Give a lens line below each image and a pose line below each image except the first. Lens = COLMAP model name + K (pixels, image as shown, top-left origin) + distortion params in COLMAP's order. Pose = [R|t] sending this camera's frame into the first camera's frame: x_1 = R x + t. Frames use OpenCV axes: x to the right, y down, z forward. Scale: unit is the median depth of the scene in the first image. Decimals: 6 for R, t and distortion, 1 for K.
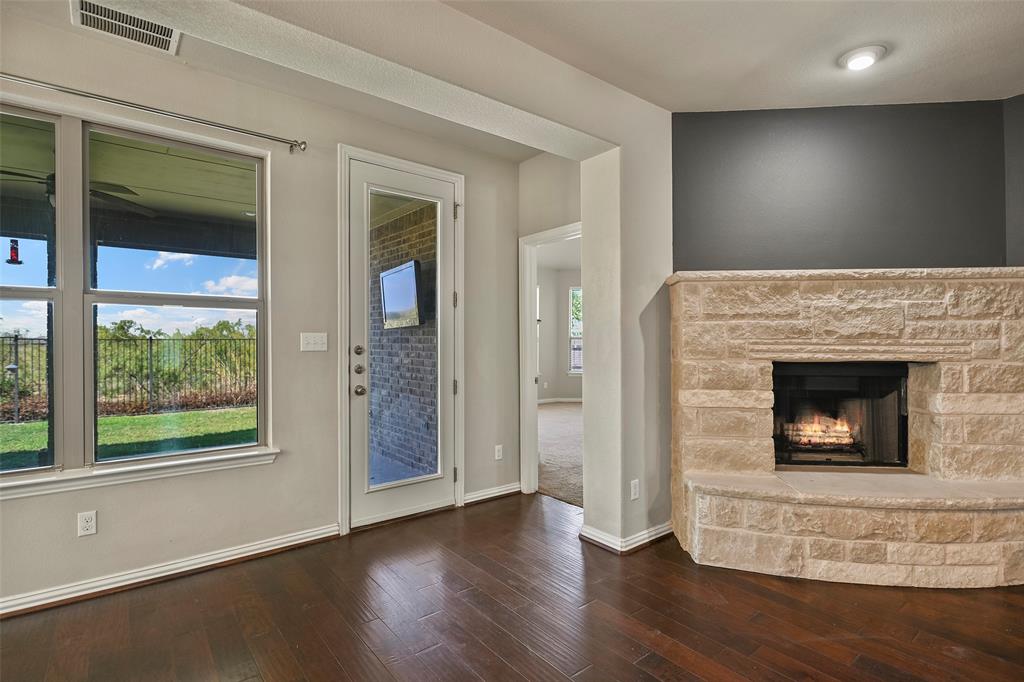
lens RADIAL K [[500.4, 0, 513.3], [0, 500.4, 342.0], [0, 0, 1]] dist [-0.000002, -0.000095]
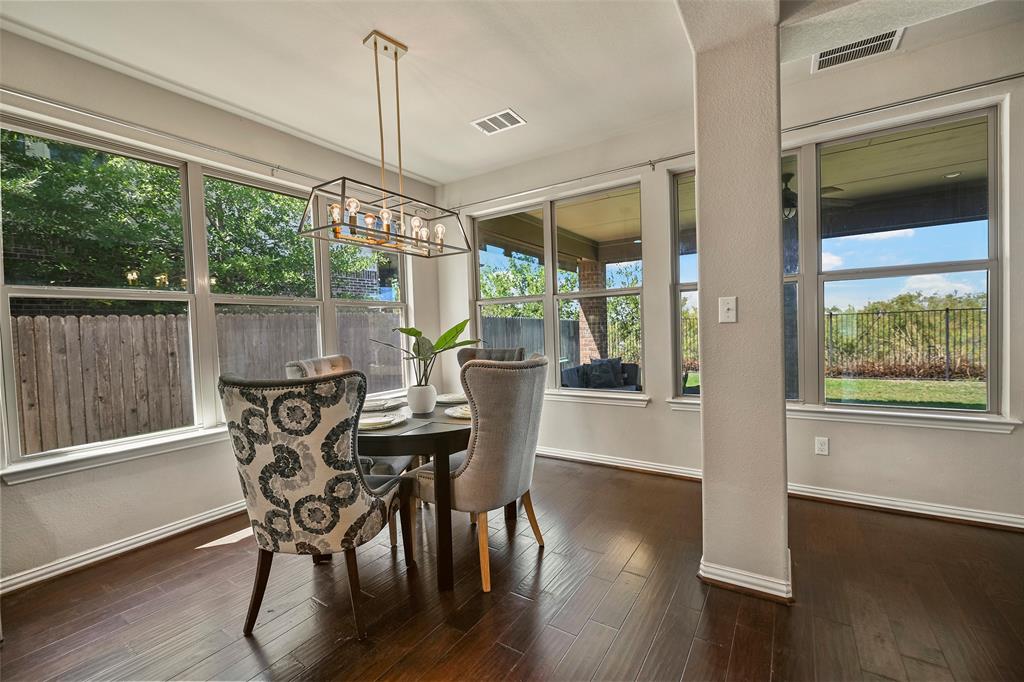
lens RADIAL K [[429.5, 0, 513.4], [0, 429.5, 341.8], [0, 0, 1]] dist [0.001399, 0.000188]
pose [[0.320269, 0.018220, -0.947151, -0.019223], [0.031895, 0.999041, 0.030003, 0.015267], [0.946789, -0.039818, 0.319381, -0.100820]]
